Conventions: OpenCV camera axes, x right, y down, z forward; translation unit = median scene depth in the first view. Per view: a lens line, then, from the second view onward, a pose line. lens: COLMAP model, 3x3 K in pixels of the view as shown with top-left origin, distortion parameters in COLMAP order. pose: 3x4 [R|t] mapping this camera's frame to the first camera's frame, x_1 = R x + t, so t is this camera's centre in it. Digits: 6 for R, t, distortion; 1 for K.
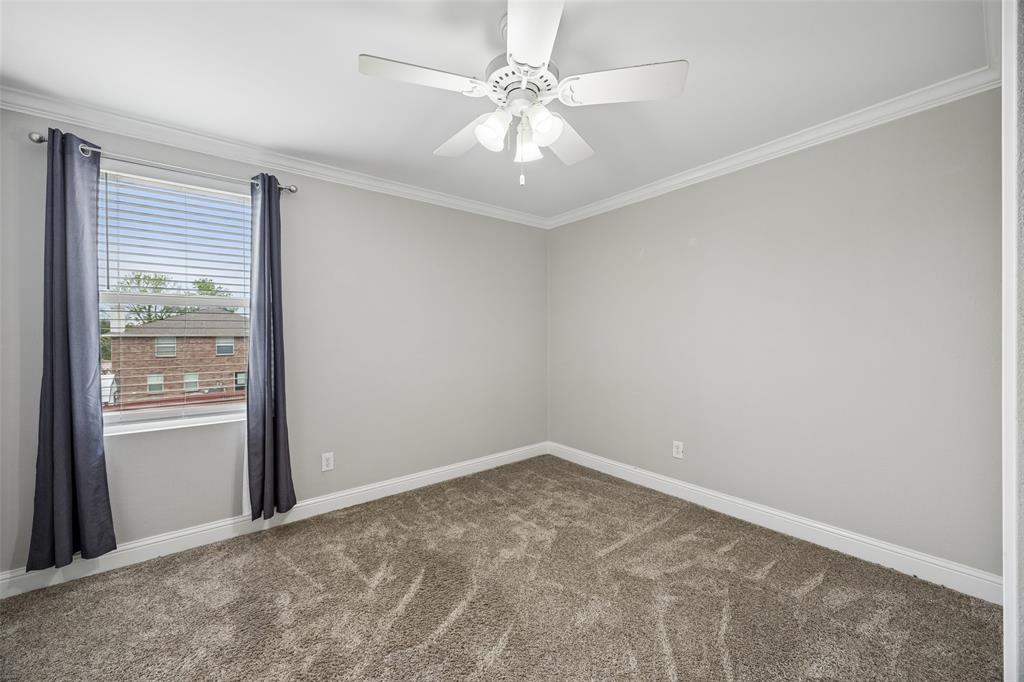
lens RADIAL K [[395.8, 0, 511.0], [0, 395.8, 346.0], [0, 0, 1]] dist [-0.003833, 0.001309]
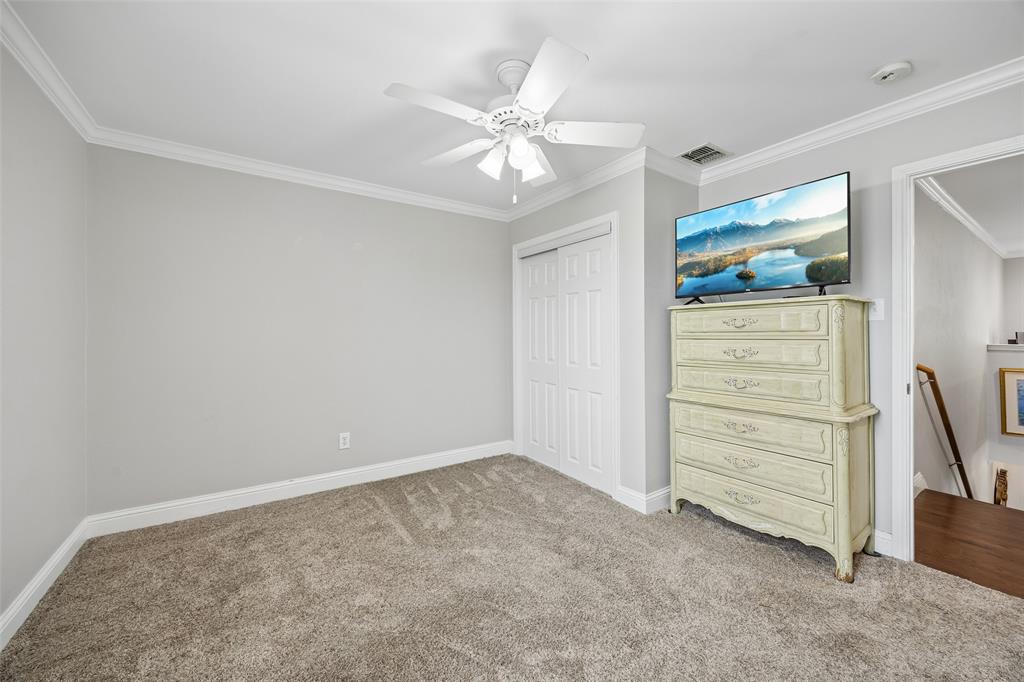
lens RADIAL K [[395.8, 0, 511.5], [0, 395.8, 338.8], [0, 0, 1]] dist [-0.003833, 0.001309]
pose [[0.052634, 0.004139, 0.998605, -0.865119], [0.025874, 0.999650, -0.005507, 0.010499], [-0.998279, 0.026128, 0.052508, 0.704647]]
